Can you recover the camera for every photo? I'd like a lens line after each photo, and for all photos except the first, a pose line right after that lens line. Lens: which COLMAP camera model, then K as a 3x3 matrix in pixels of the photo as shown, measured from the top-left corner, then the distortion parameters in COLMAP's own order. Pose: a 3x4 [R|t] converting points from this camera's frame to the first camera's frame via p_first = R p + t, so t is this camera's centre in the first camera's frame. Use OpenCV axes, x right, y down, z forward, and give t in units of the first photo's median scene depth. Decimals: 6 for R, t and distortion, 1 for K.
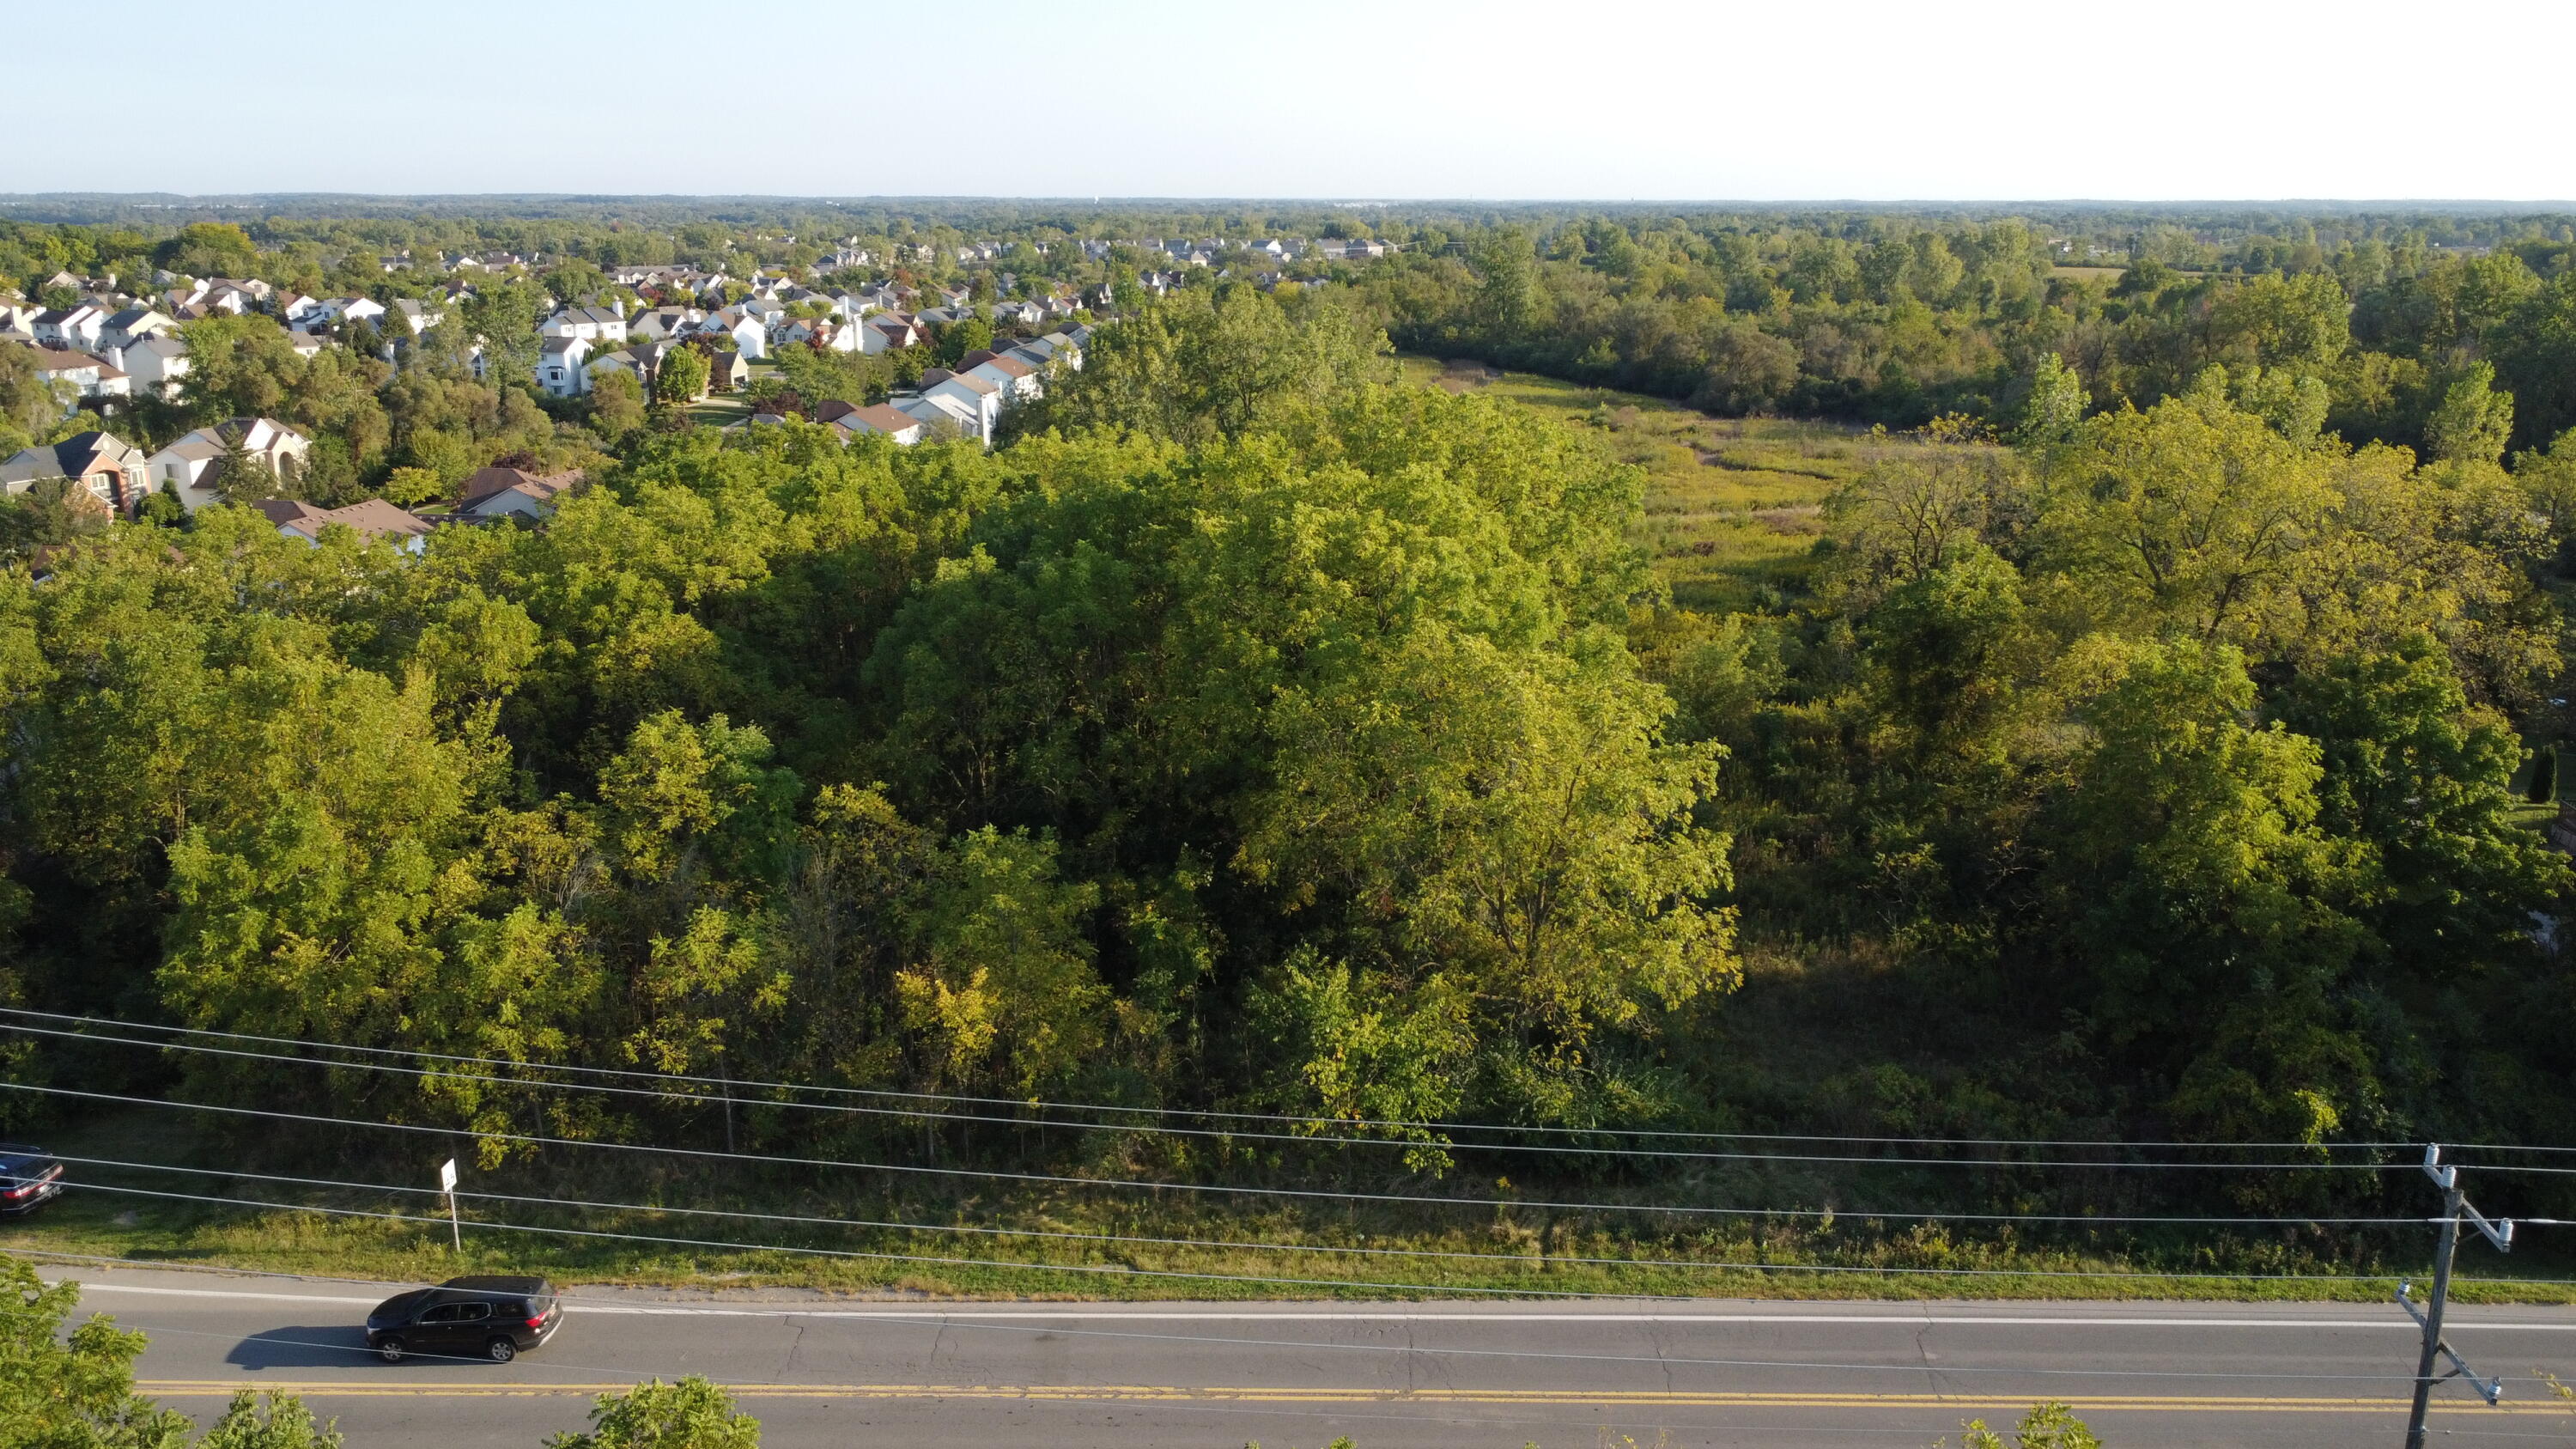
lens RADIAL K [[1943.6, 0, 1288.0], [0, 1943.6, 724.5], [0, 0, 1]] dist [0.007915, -0.006457]
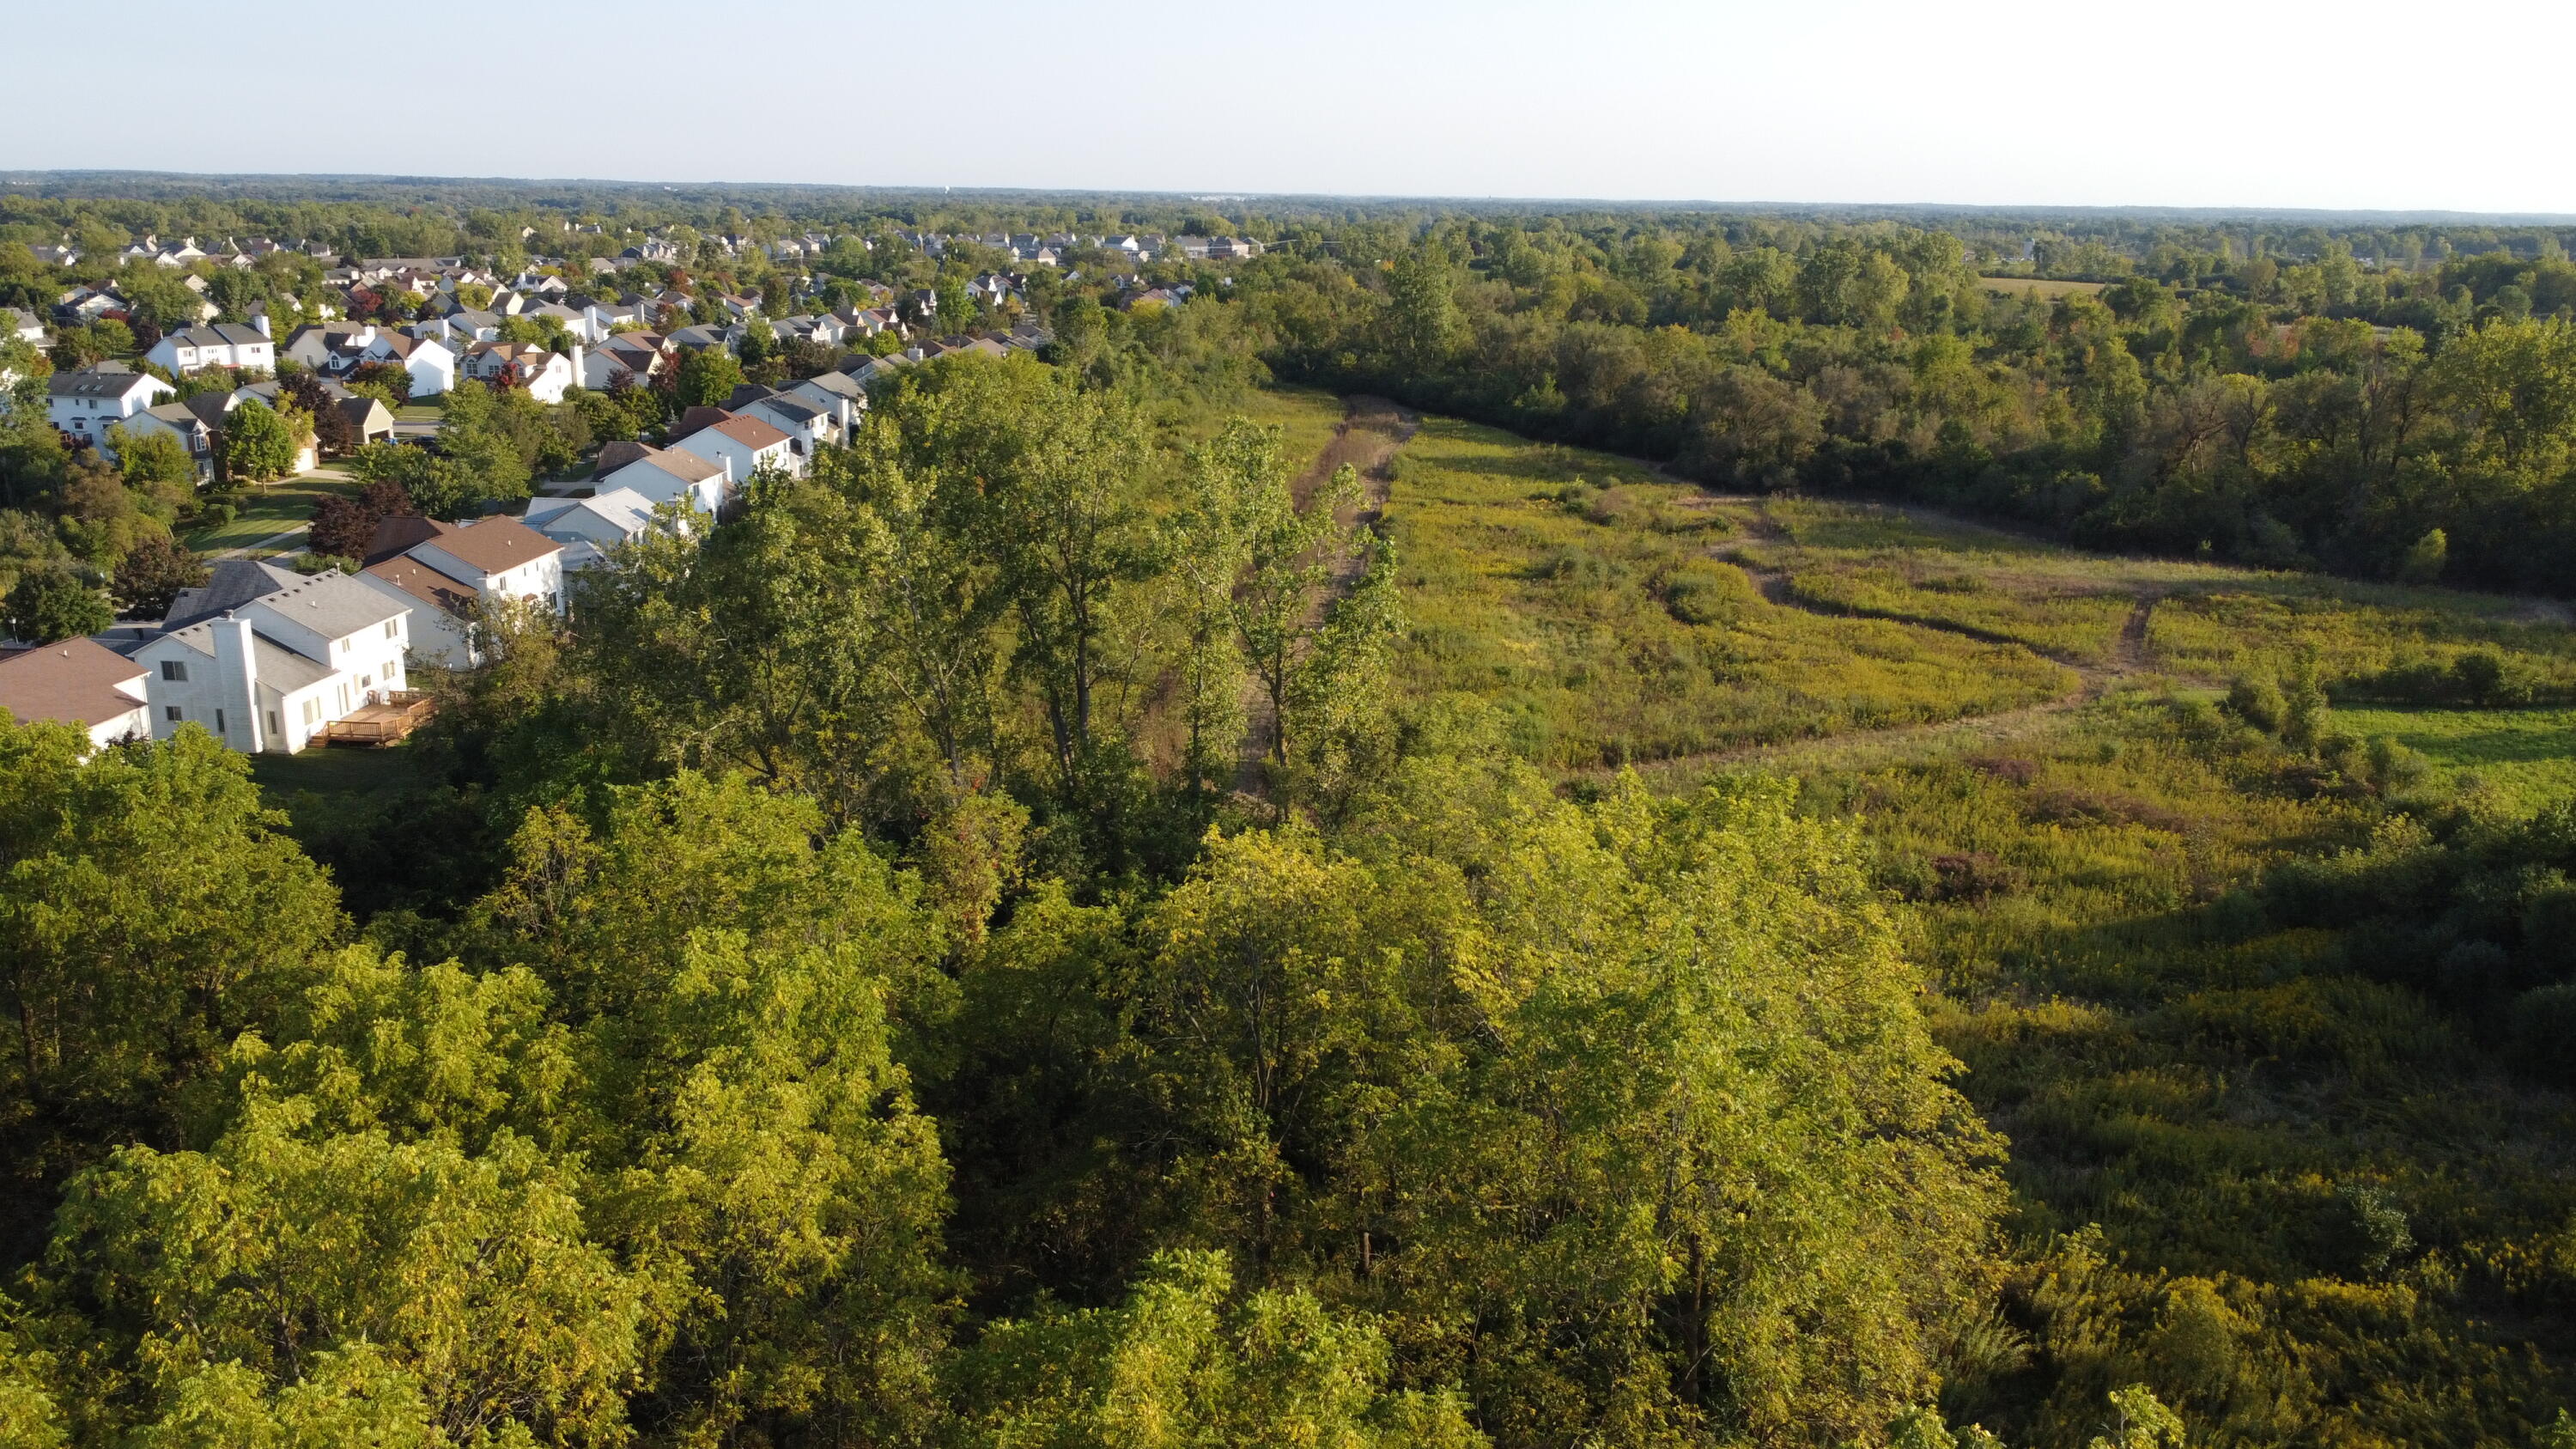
lens RADIAL K [[1943.6, 0, 1288.0], [0, 1943.6, 724.5], [0, 0, 1]] dist [0.007915, -0.006457]
pose [[0.997363, -0.005593, 0.072353, -0.001385], [0.005363, 0.999980, 0.003371, -0.061836], [-0.072370, -0.002974, 0.997373, 0.225056]]
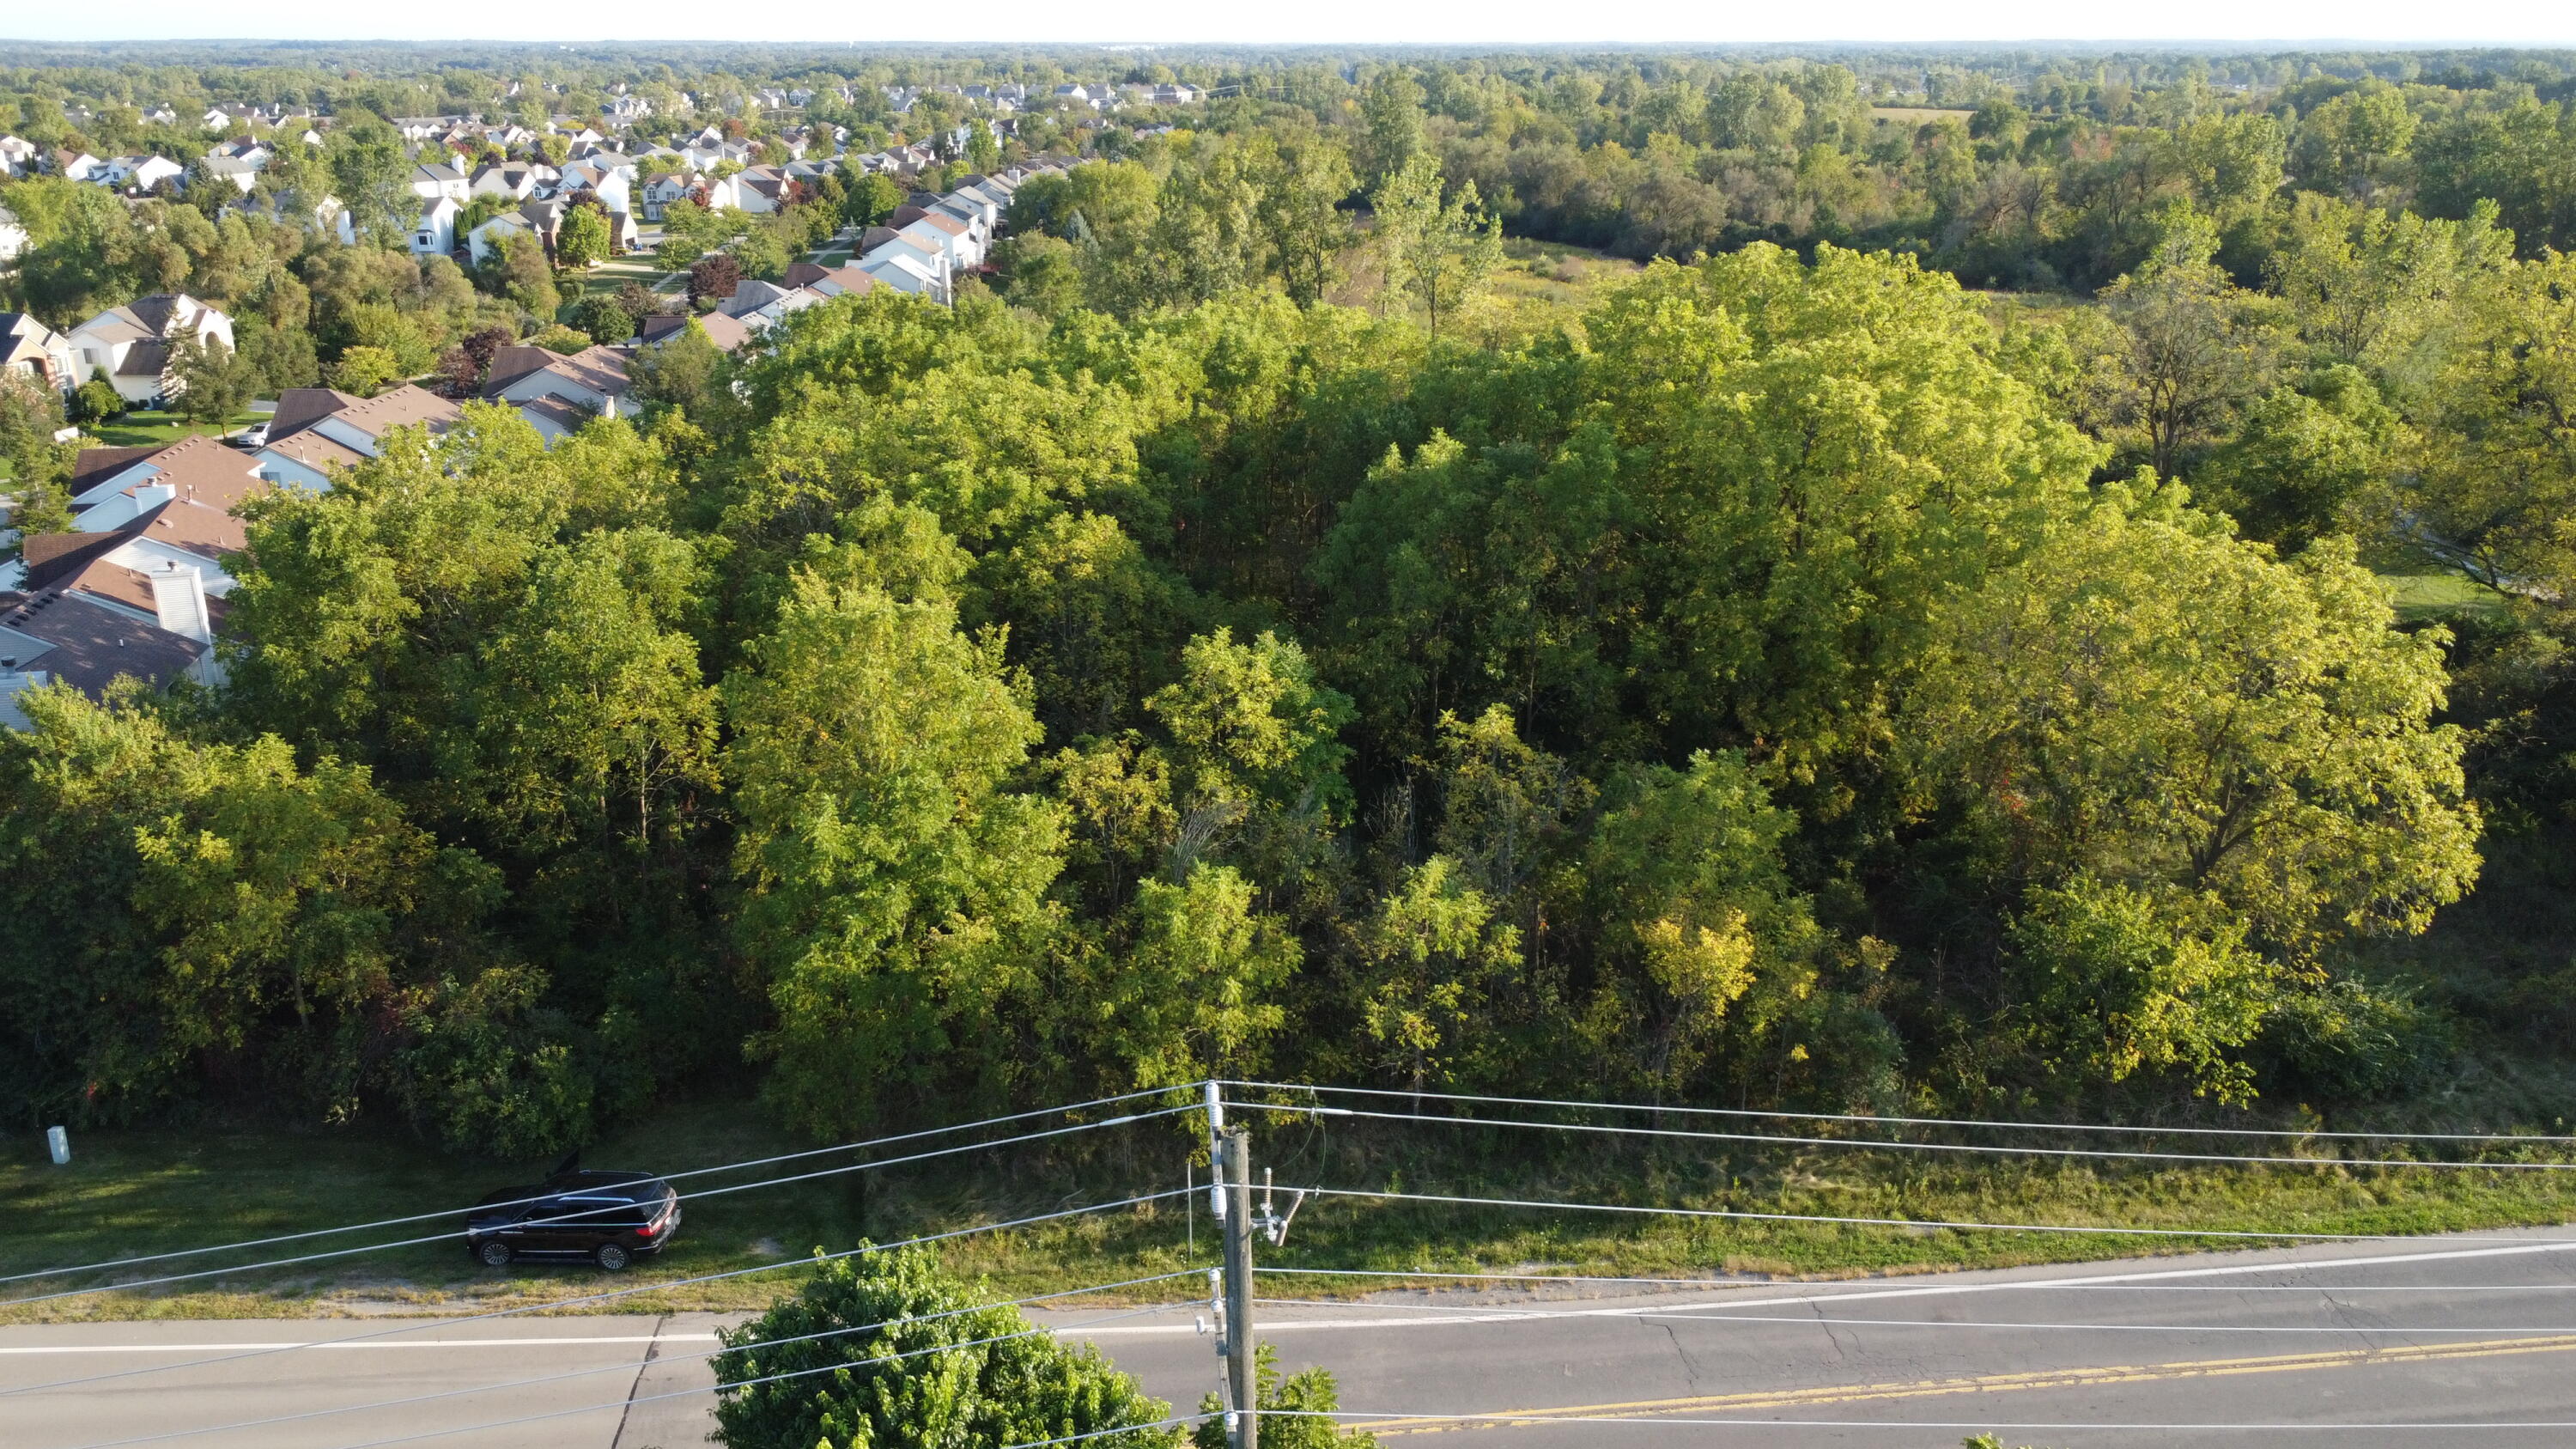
lens RADIAL K [[1943.6, 0, 1288.0], [0, 1943.6, 724.5], [0, 0, 1]] dist [0.007915, -0.006457]
pose [[0.993028, -0.042306, 0.110026, -0.069645], [0.034095, 0.996565, 0.075464, -0.005454], [-0.112840, -0.071187, 0.991060, 0.020611]]
